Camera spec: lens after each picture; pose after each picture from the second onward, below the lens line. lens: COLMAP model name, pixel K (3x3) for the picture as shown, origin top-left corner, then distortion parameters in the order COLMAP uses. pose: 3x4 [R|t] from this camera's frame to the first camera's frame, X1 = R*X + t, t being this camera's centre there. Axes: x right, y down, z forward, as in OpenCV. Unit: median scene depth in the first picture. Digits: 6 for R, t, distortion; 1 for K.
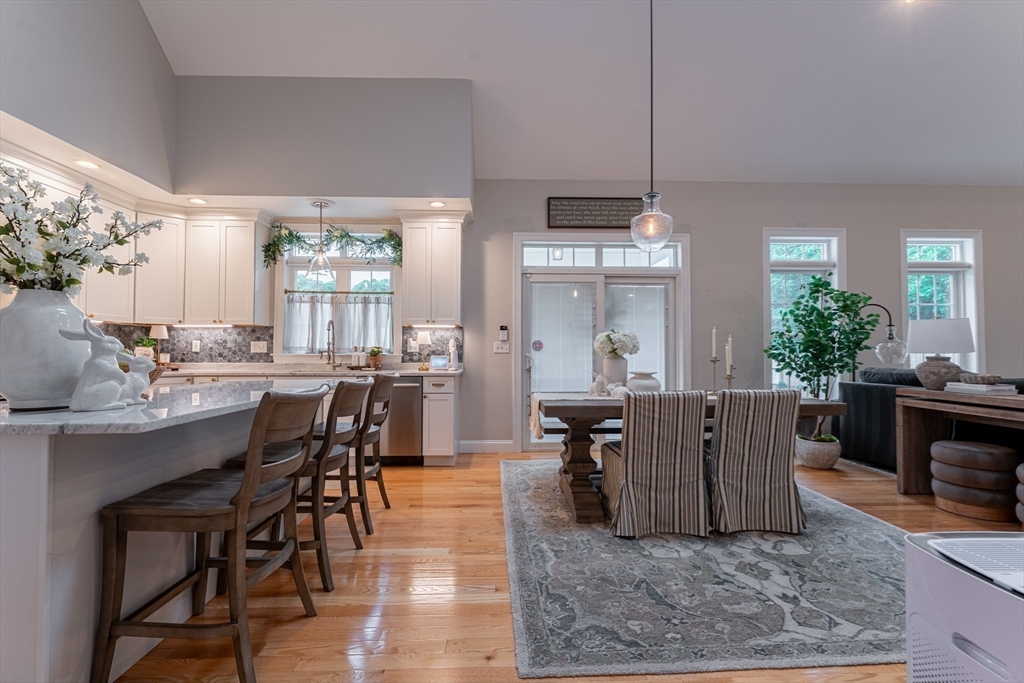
lens RADIAL K [[448.9, 0, 510.8], [0, 448.9, 340.5], [0, 0, 1]] dist [-0.004322, -0.000381]
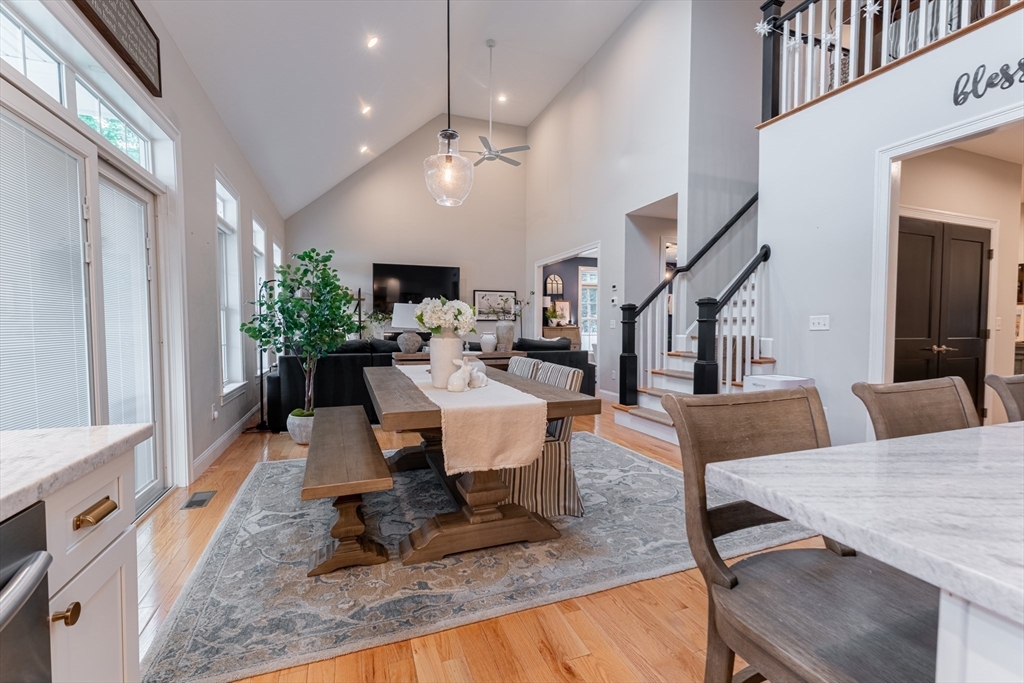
lens RADIAL K [[448.9, 0, 514.1], [0, 448.9, 342.5], [0, 0, 1]] dist [-0.004322, -0.000381]
pose [[-0.317318, -0.040910, 0.947436, -0.709564], [-0.025931, 0.999070, 0.034454, 0.032946], [-0.947965, -0.013635, -0.318083, 1.634485]]
